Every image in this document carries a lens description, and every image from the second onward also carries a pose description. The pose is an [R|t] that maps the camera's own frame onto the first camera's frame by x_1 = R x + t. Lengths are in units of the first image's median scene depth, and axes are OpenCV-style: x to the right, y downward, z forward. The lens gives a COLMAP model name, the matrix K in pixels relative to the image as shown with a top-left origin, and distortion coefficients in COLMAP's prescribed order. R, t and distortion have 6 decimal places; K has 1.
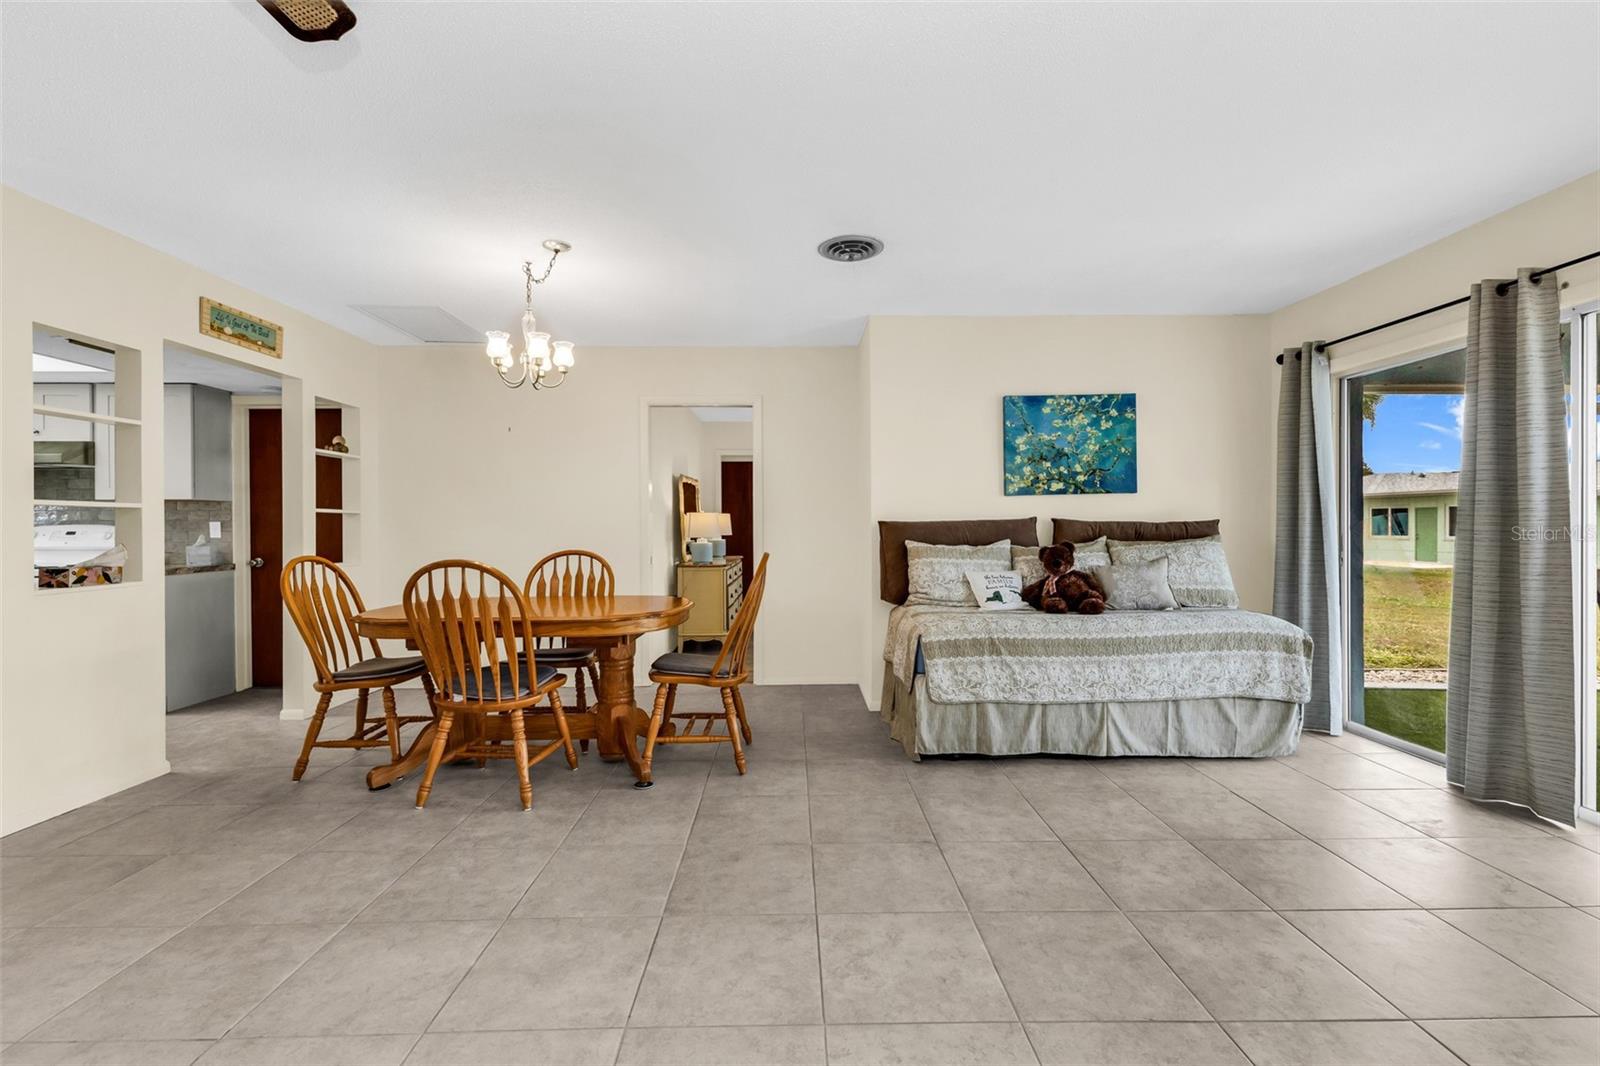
lens RADIAL K [[690.6, 0, 792.6], [0, 690.6, 526.7], [0, 0, 1]] dist [0.012082, -0.001844]
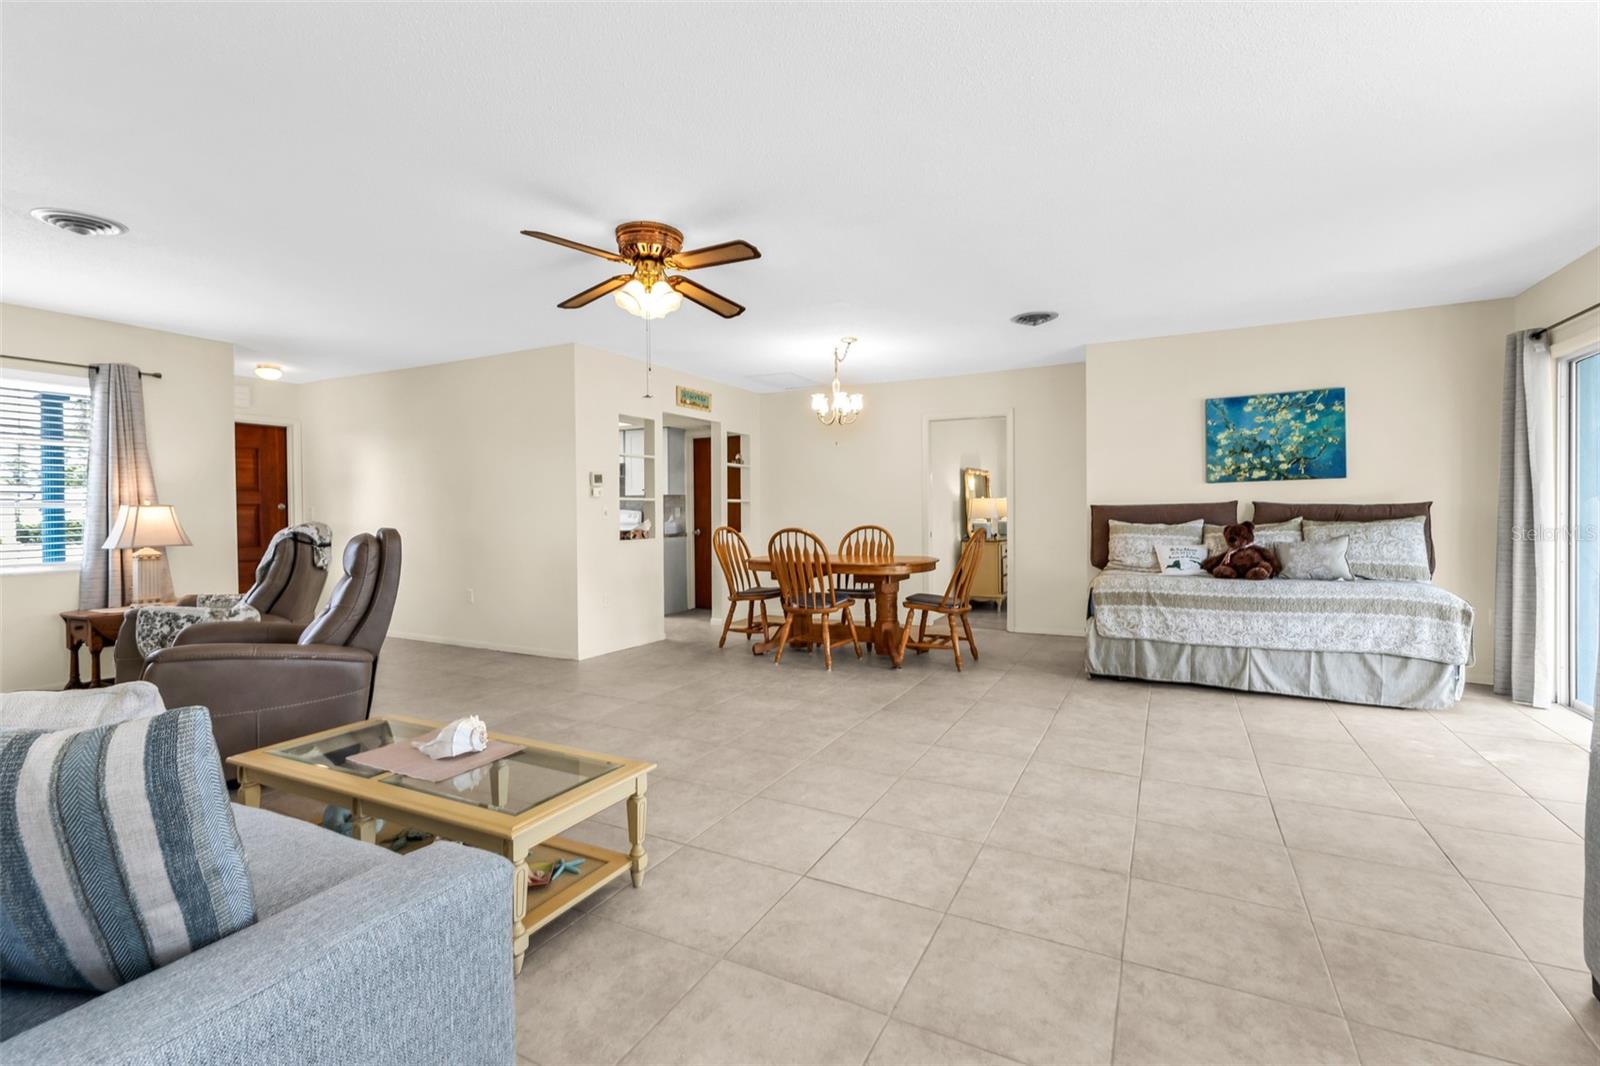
lens RADIAL K [[690.6, 0, 804.1], [0, 690.6, 518.5], [0, 0, 1]] dist [0.012082, -0.001844]
pose [[0.883691, 0.003106, -0.468061, 0.310177], [0.001783, 0.999948, 0.010001, 0.003559], [0.468068, -0.009673, 0.883640, -0.468711]]
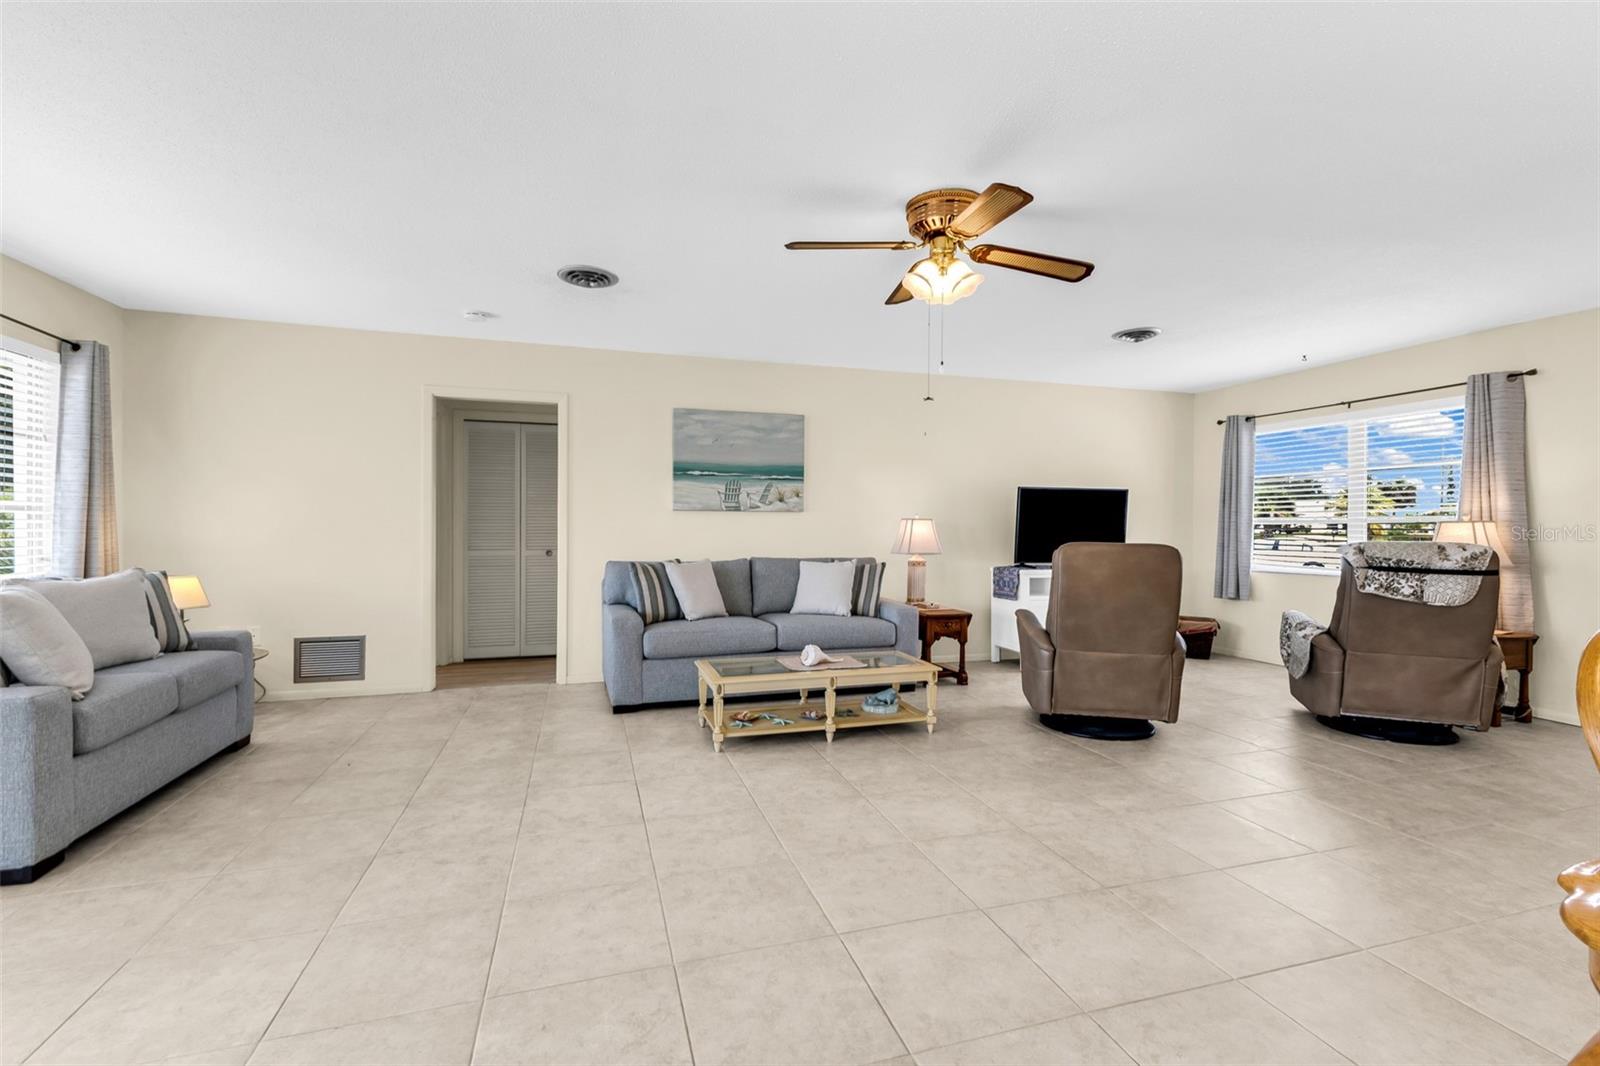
lens RADIAL K [[690.6, 0, 791.6], [0, 690.6, 518.3], [0, 0, 1]] dist [0.012082, -0.001844]
pose [[-0.957623, -0.006439, -0.287953, 0.087362], [-0.004595, 0.999964, -0.007080, 0.000259], [0.287989, -0.005456, -0.957618, 0.977373]]
